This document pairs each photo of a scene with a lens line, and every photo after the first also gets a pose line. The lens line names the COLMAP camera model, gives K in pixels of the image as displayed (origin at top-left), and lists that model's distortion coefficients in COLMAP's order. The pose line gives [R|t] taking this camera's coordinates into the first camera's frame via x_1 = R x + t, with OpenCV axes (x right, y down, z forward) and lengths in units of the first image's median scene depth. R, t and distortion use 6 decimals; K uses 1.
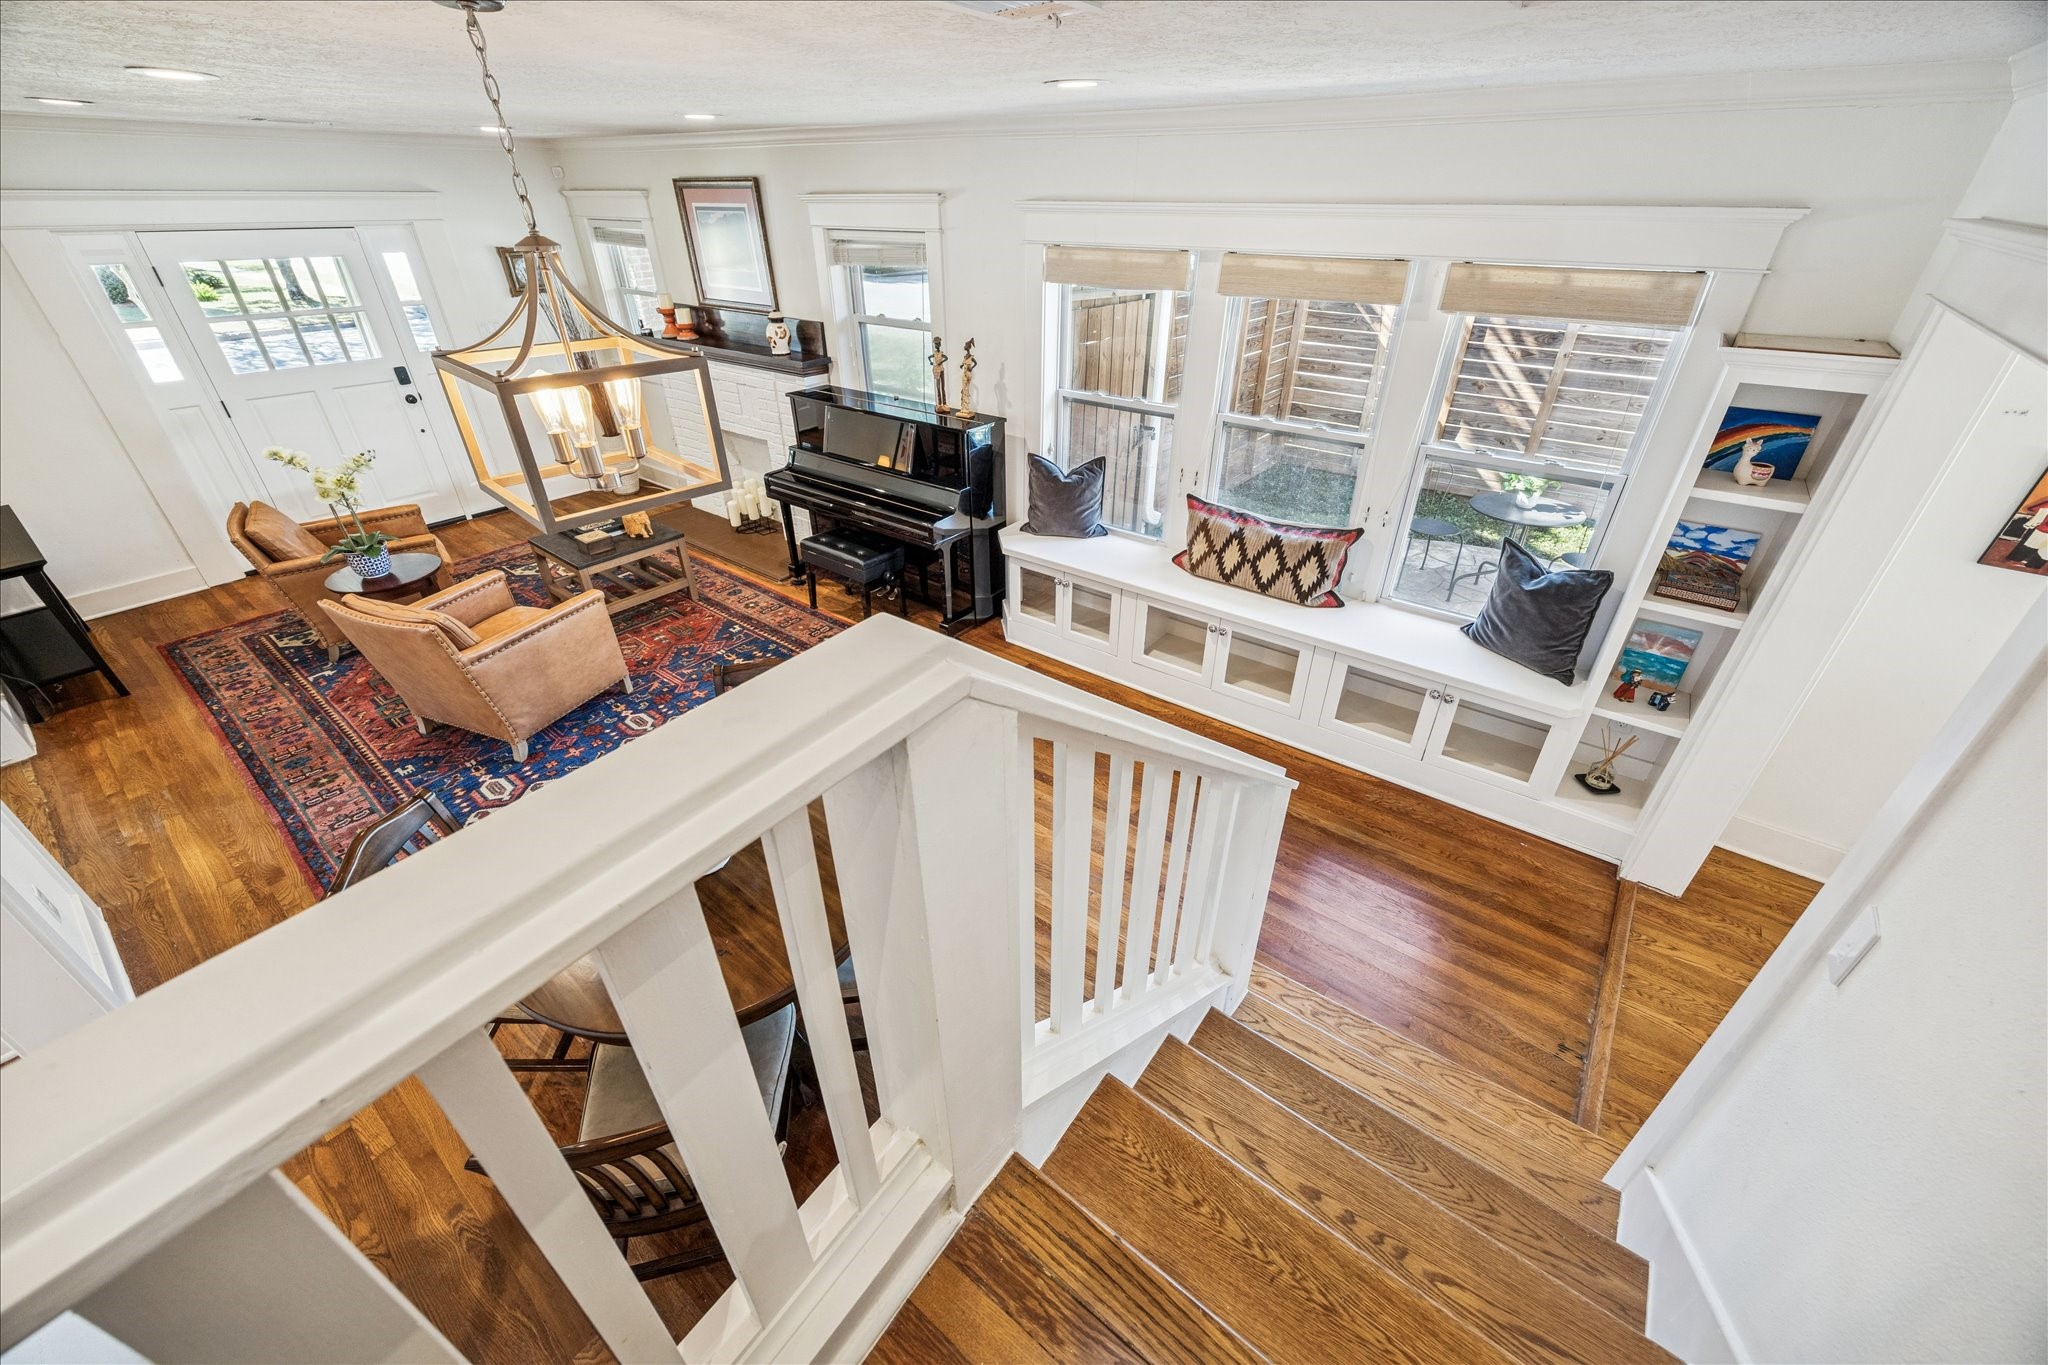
lens RADIAL K [[776.2, 0, 1027.6], [0, 776.2, 678.3], [0, 0, 1]] dist [-0.000264, 0.000064]
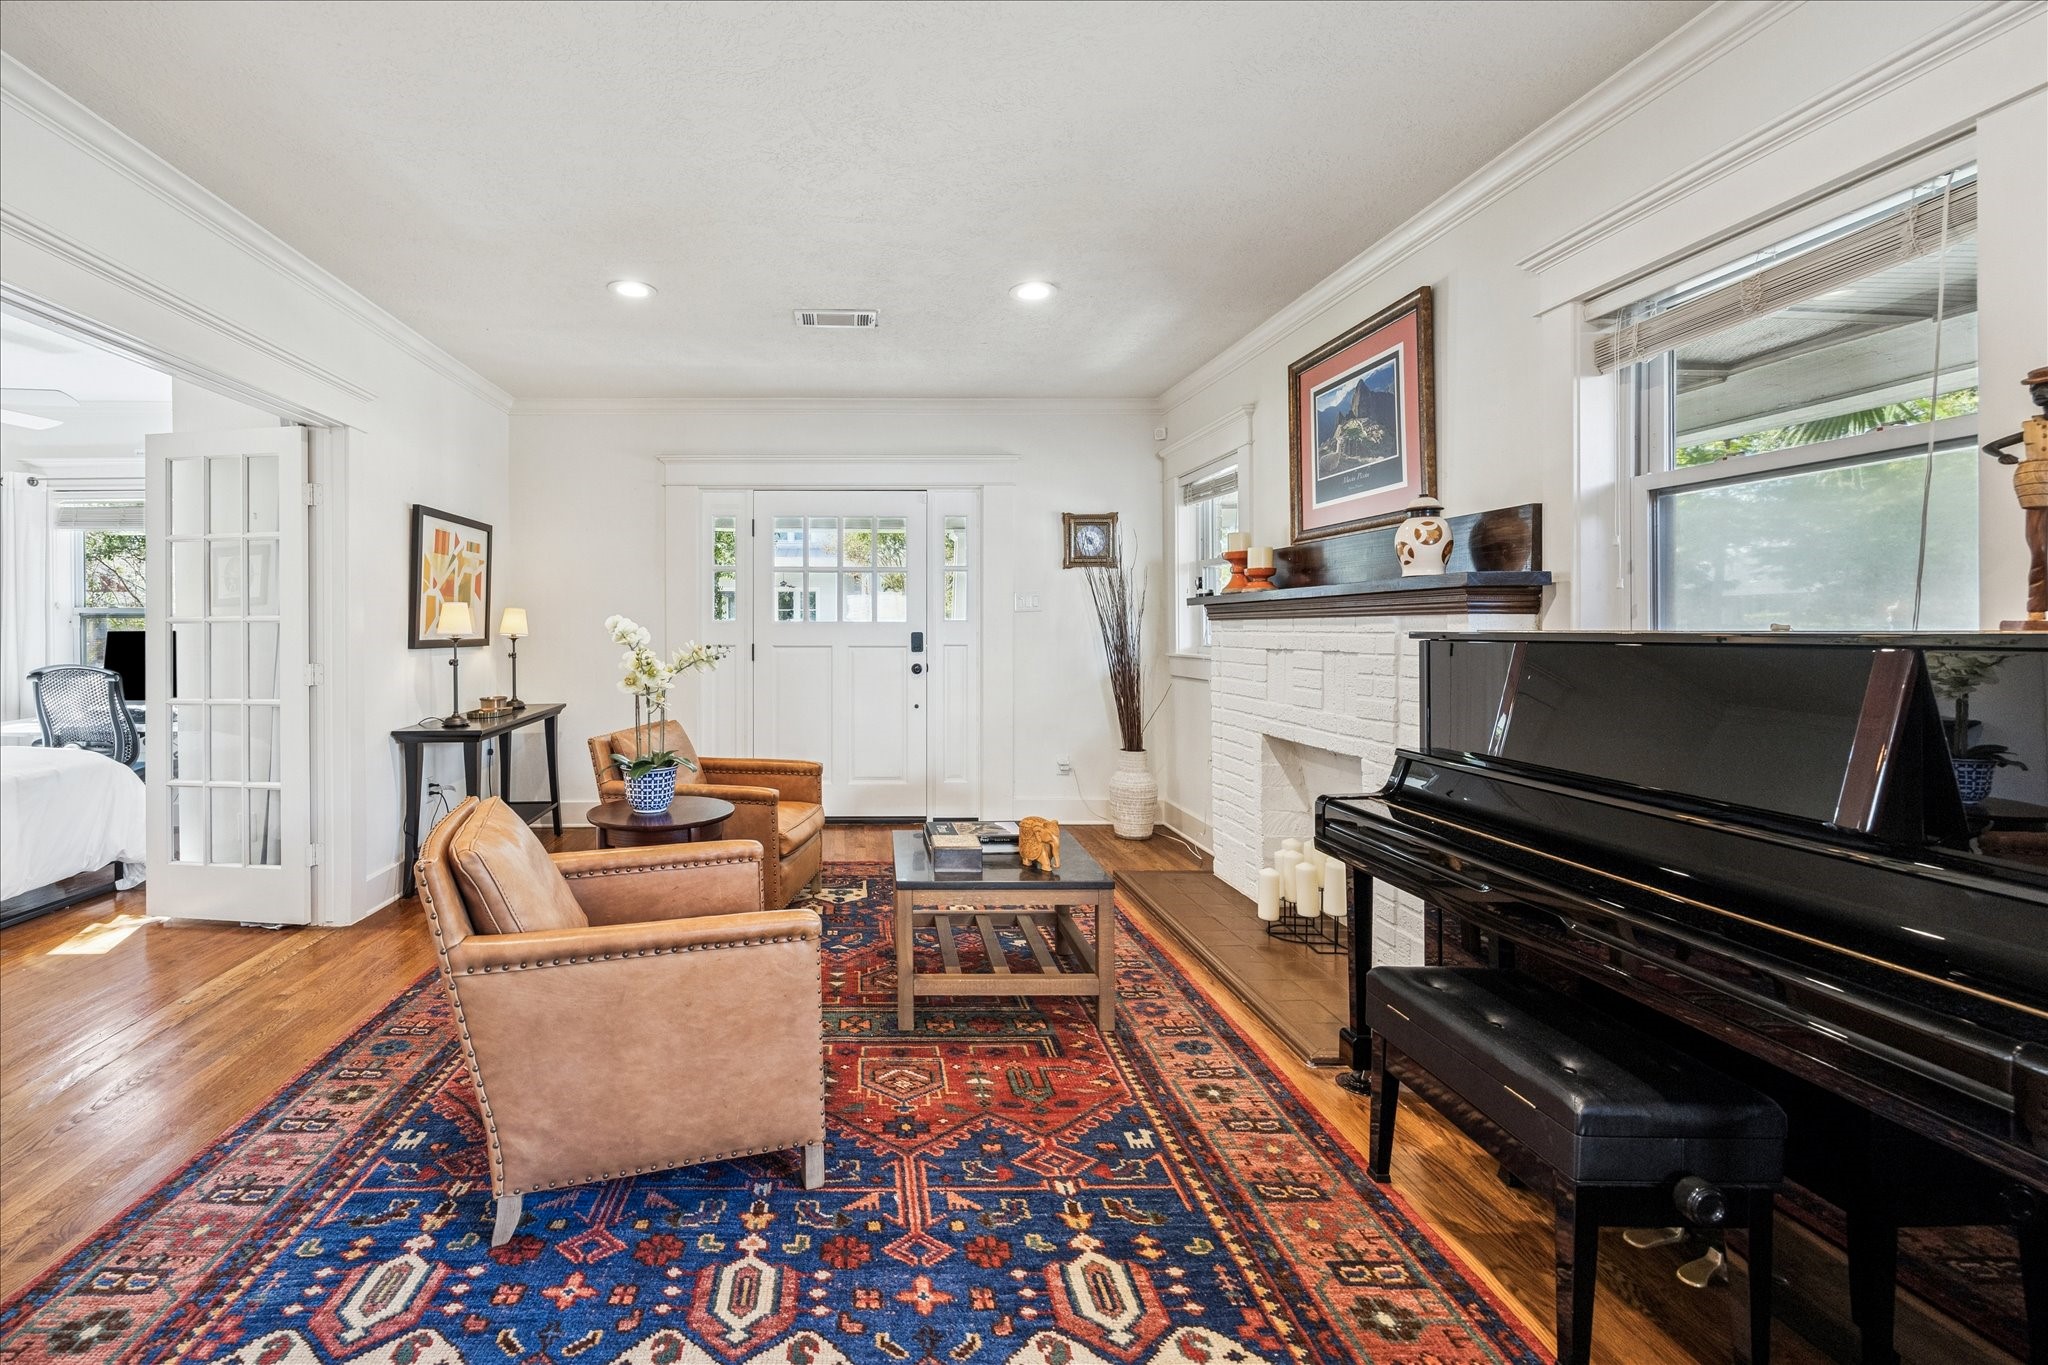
lens RADIAL K [[877.8, 0, 846.5], [0, 877.8, 624.8], [0, 0, 1]] dist [-0.001752, -0.000073]
pose [[0.612206, -0.003047, -0.790692, -0.111948], [-0.411611, 0.852587, -0.321982, -0.077360], [0.675115, 0.522577, 0.520705, 0.511035]]
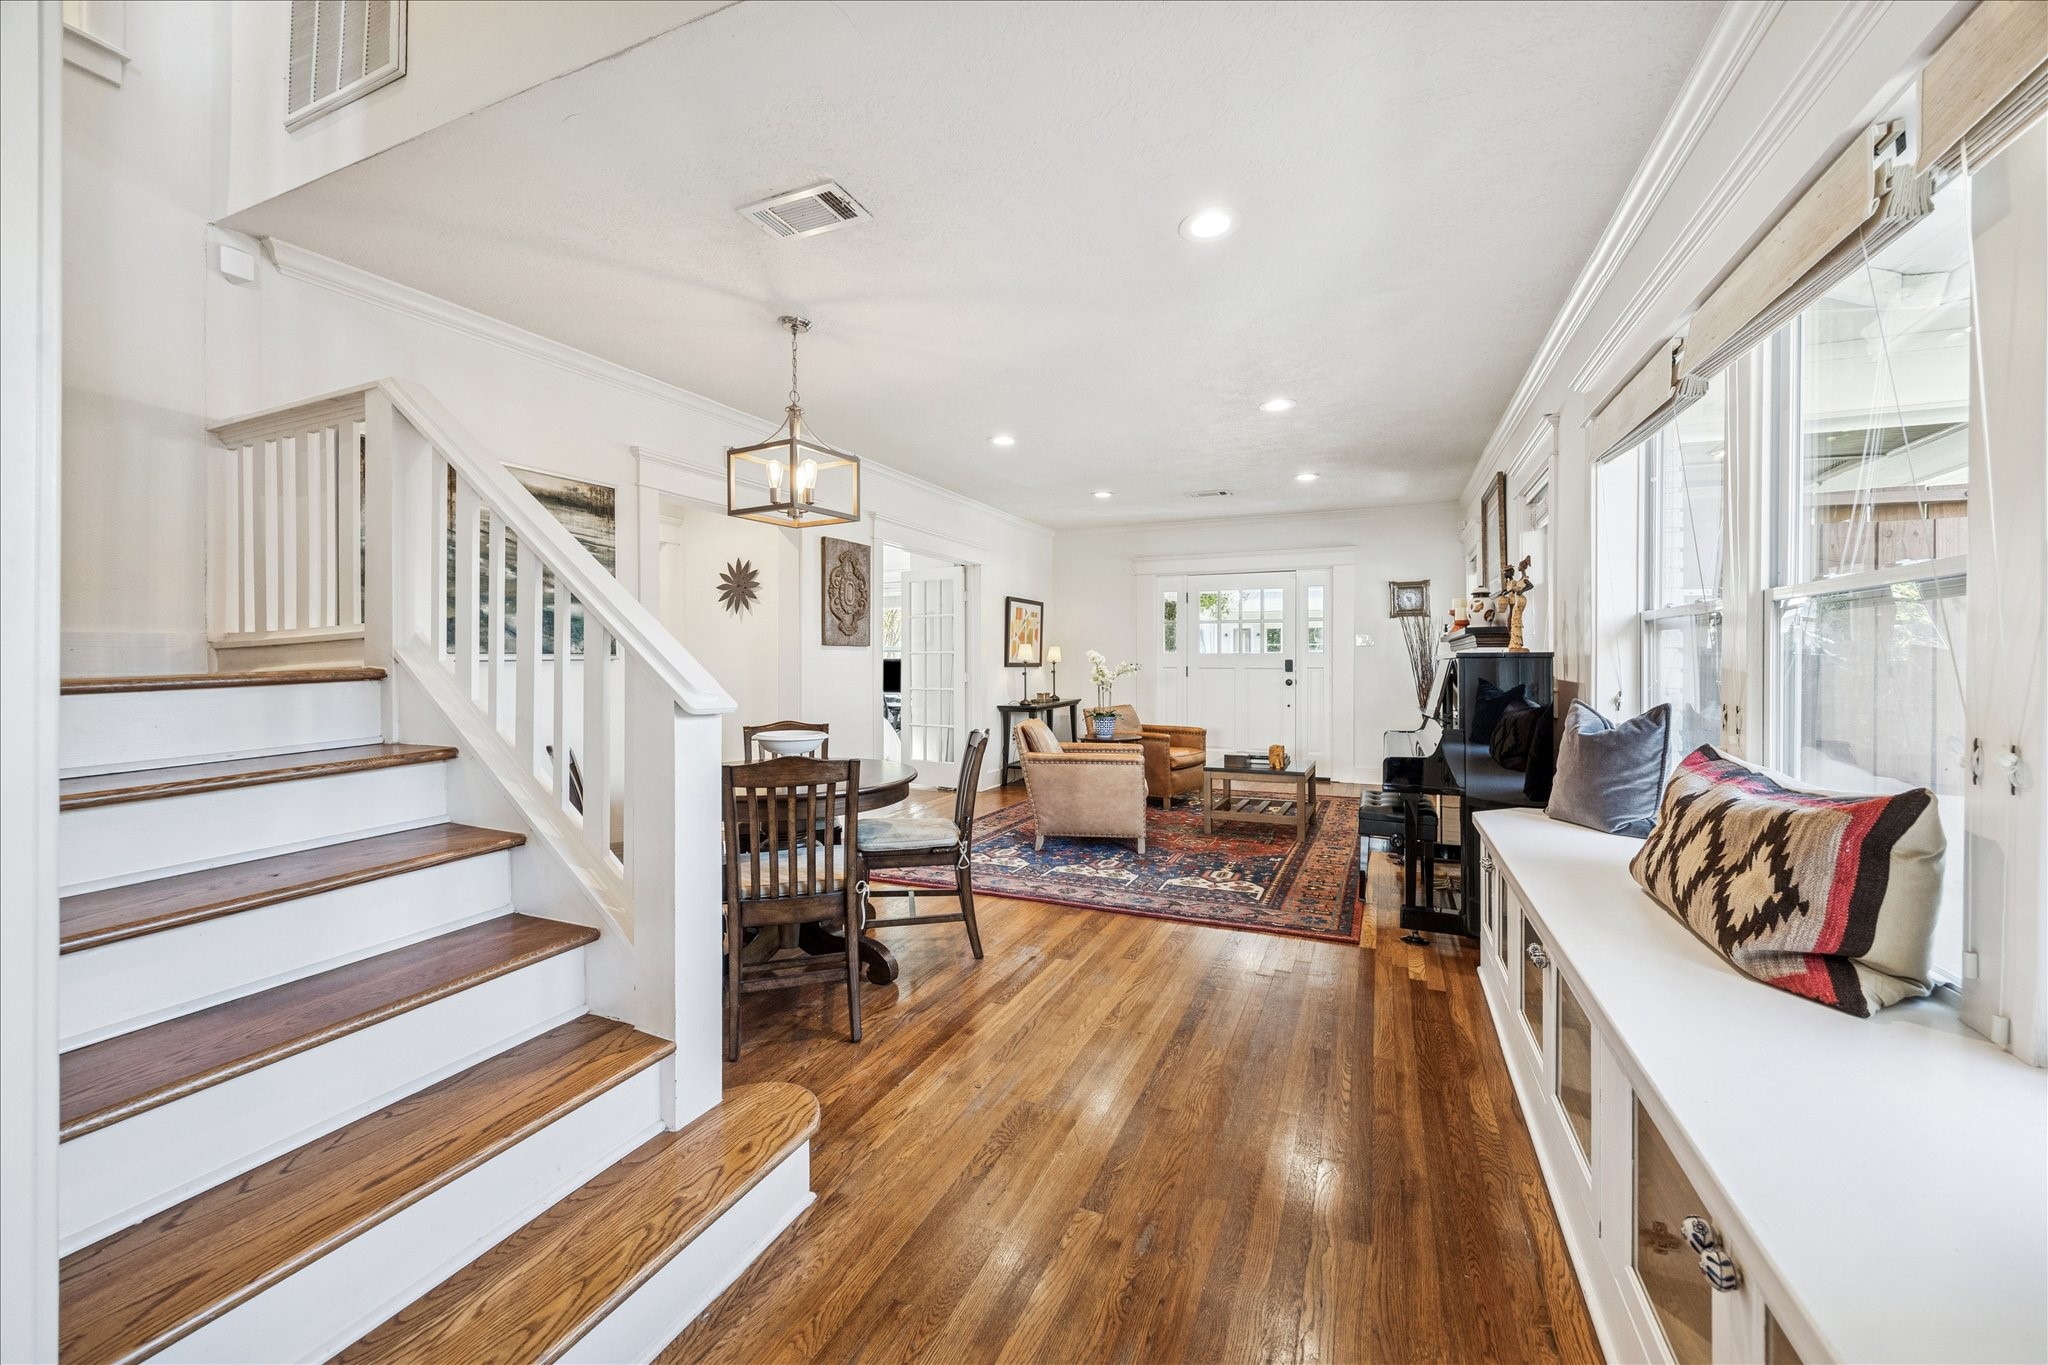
lens RADIAL K [[776.2, 0, 1024.6], [0, 776.2, 662.5], [0, 0, 1]] dist [-0.000264, 0.000064]
pose [[0.234453, 0.002678, -0.972124, 0.467254], [-0.507168, 0.853457, -0.119966, 0.001408], [0.829345, 0.521156, 0.201454, 0.396620]]
